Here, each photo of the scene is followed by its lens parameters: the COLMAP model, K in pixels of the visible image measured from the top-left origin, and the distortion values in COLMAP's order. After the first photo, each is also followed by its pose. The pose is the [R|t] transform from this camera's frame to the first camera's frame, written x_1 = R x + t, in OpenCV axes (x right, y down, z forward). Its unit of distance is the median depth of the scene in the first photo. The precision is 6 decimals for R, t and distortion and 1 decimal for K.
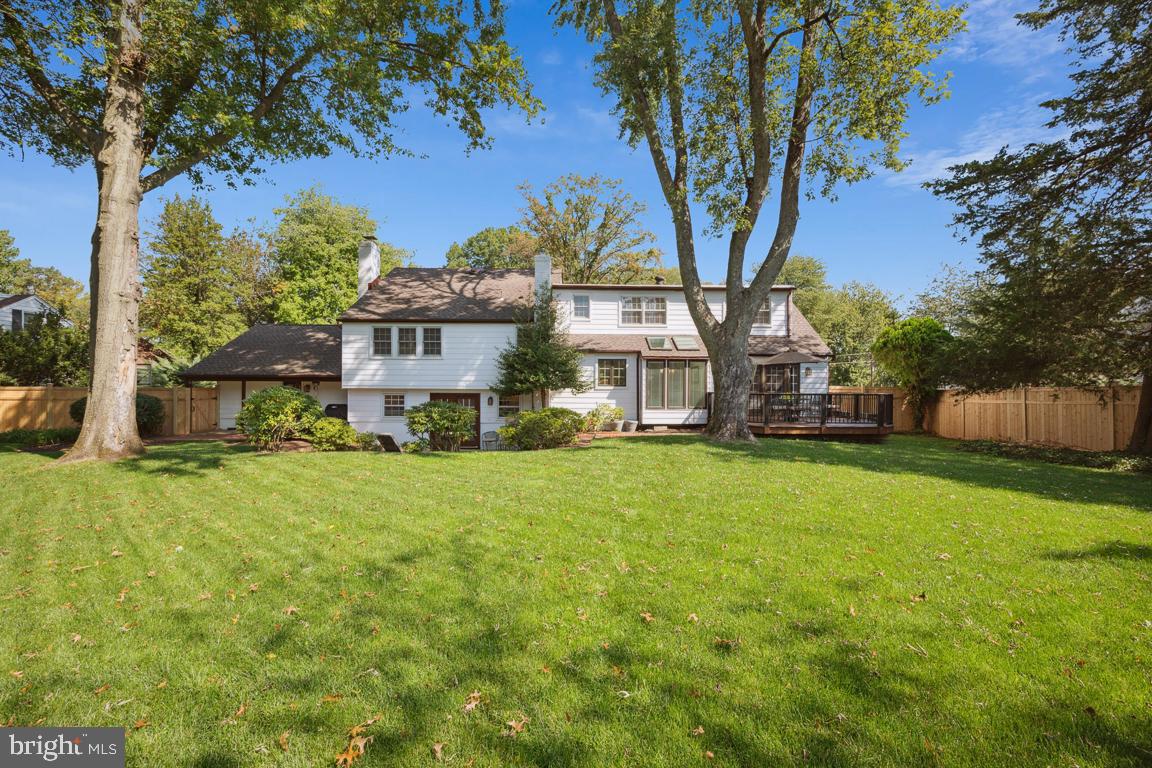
lens RADIAL K [[471.8, 0, 576.1], [0, 471.8, 384.4], [0, 0, 1]] dist [-0.012842, 0.001086]
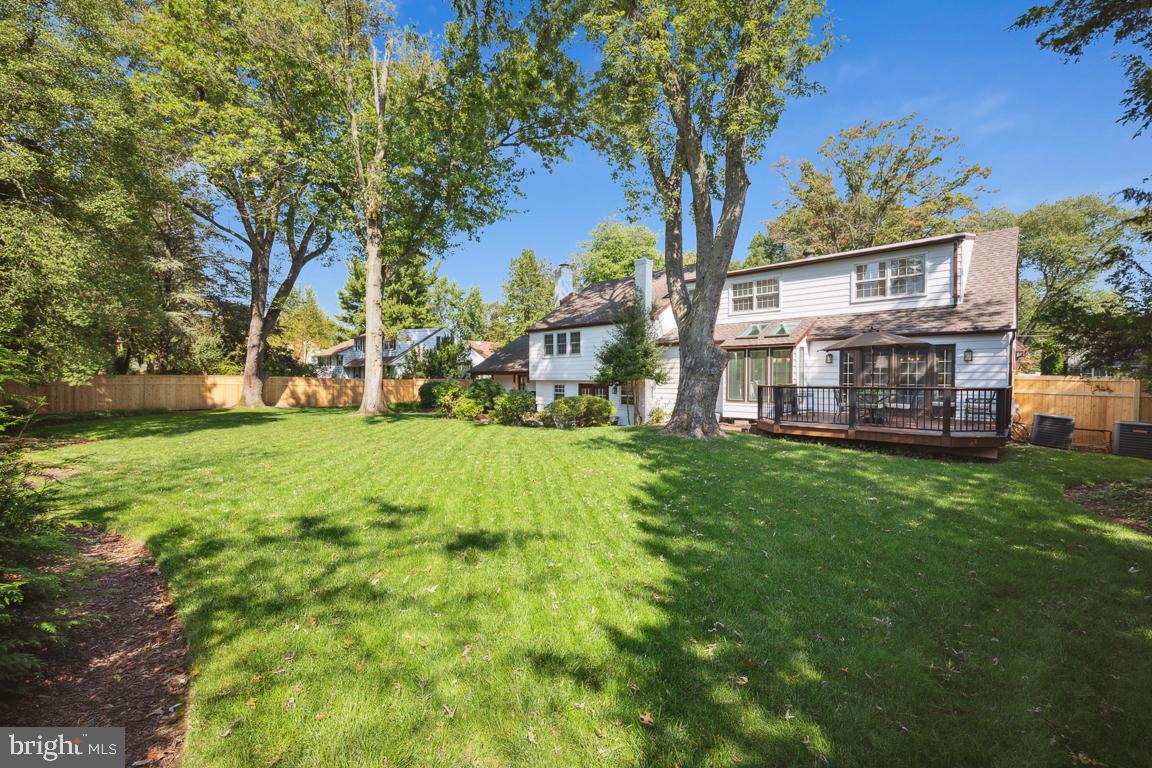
lens RADIAL K [[471.8, 0, 576.4], [0, 471.8, 383.3], [0, 0, 1]] dist [-0.012842, 0.001086]
pose [[0.703458, 0.004796, -0.710721, 0.583180], [0.006881, 0.999884, 0.013558, 0.000467], [0.710704, -0.014428, 0.703343, 0.108853]]
